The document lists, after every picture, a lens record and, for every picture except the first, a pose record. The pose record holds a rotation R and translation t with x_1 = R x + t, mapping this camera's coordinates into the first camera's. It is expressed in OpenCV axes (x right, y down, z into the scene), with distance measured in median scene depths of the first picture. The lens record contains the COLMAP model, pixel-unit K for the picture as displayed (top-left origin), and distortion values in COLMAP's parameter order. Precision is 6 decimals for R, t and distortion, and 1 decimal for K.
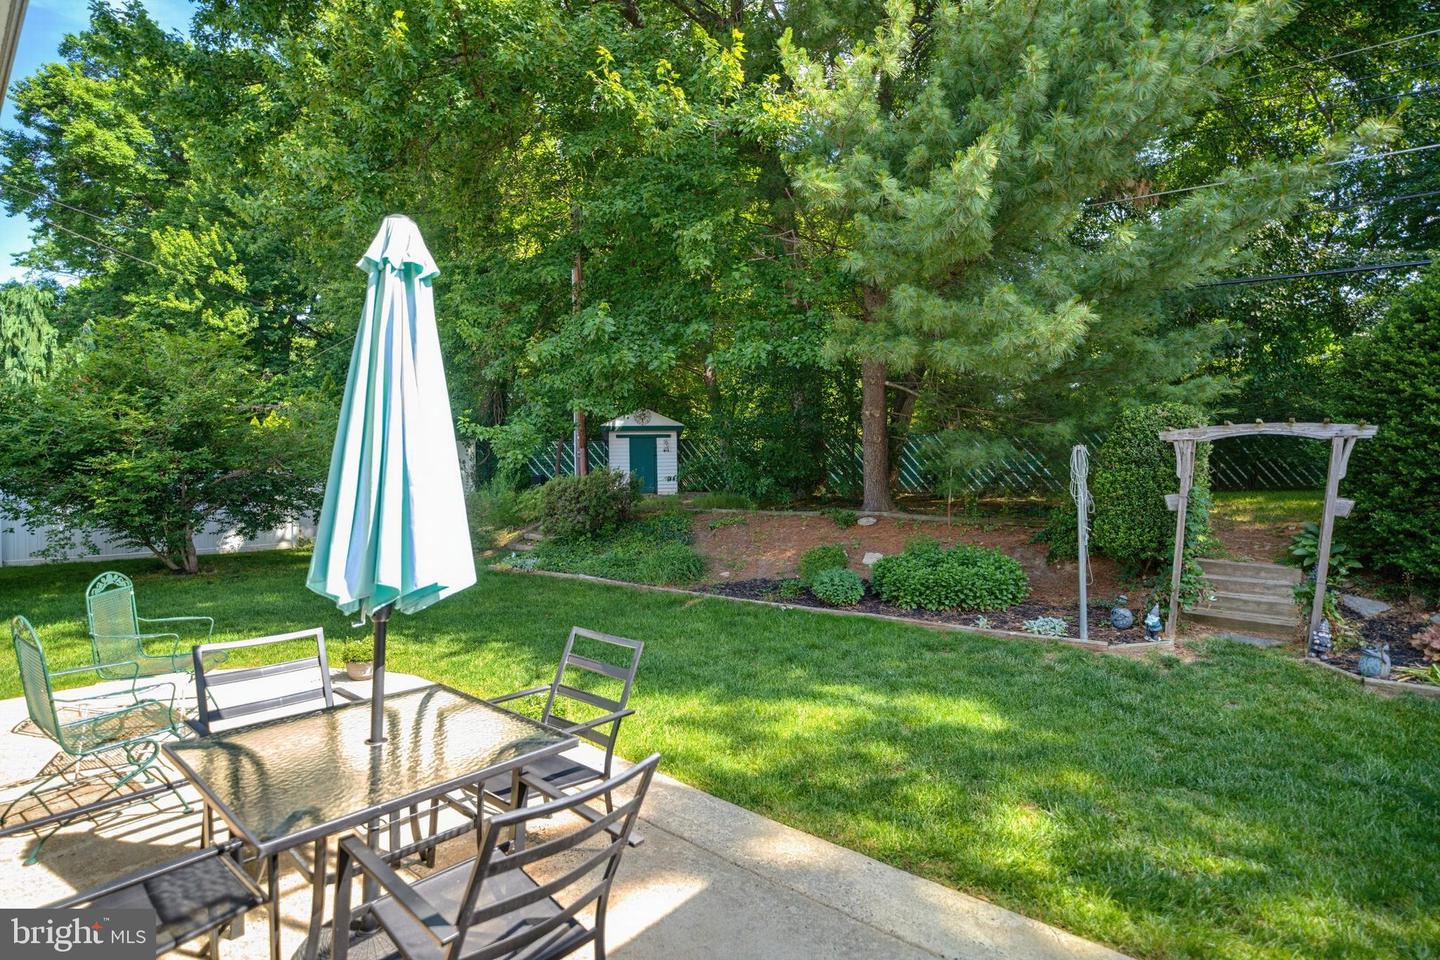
lens RADIAL K [[663.6, 0, 720.0], [0, 663.6, 480.0], [0, 0, 1]] dist [-0.010791, -0.000805]
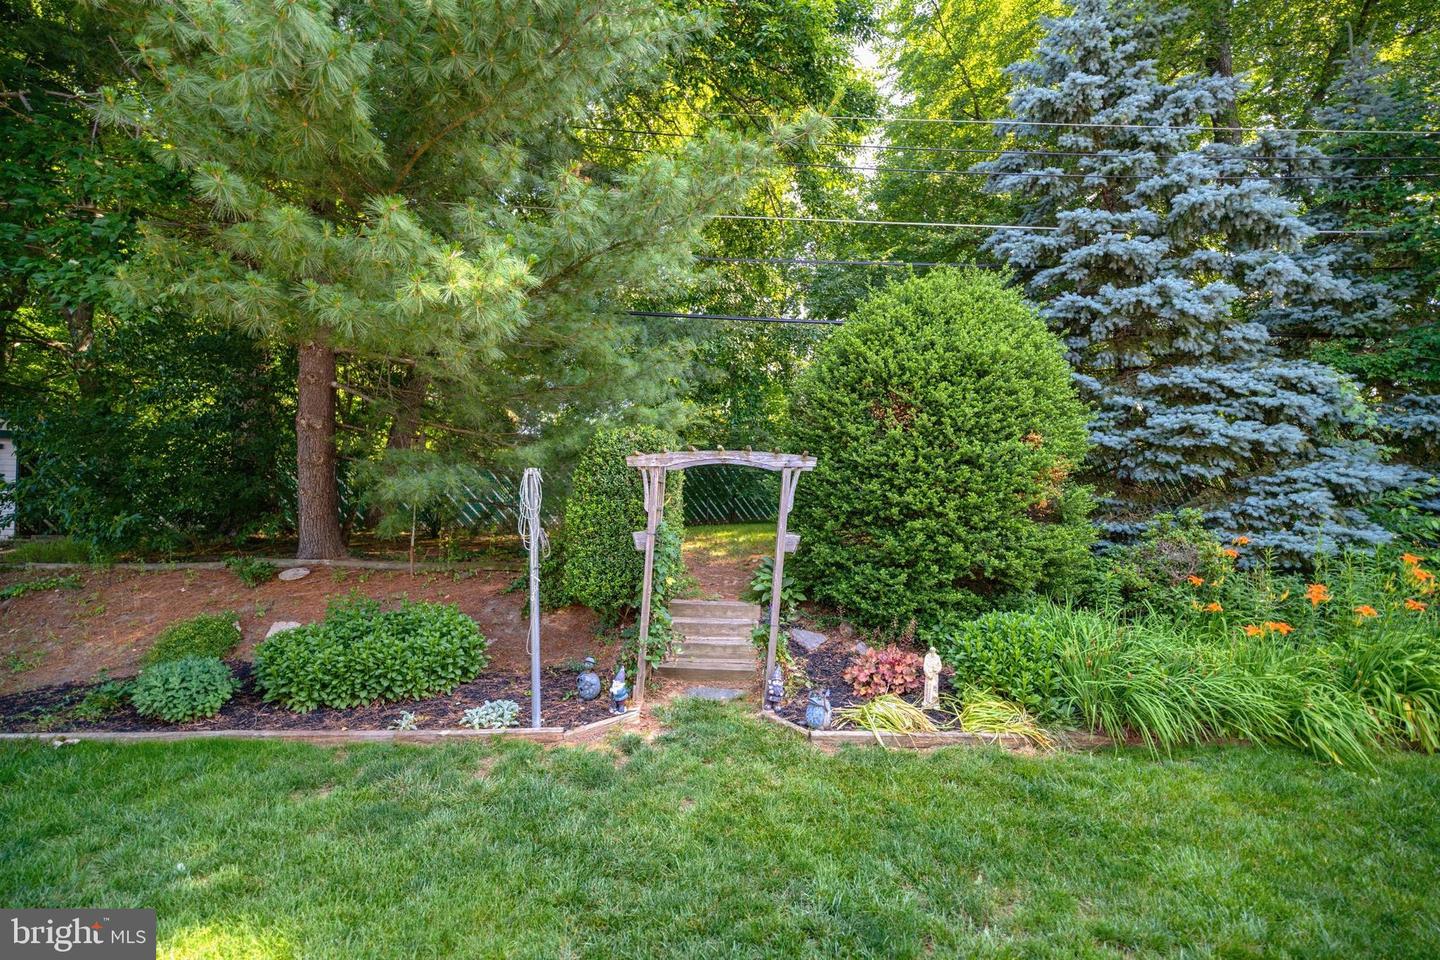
lens RADIAL K [[663.6, 0, 720.0], [0, 663.6, 480.0], [0, 0, 1]] dist [-0.010791, -0.000805]
pose [[0.794758, 0.029241, 0.606221, 0.251464], [0.003774, 0.998581, -0.053115, 0.001973], [-0.606914, 0.044501, 0.793520, 0.264294]]
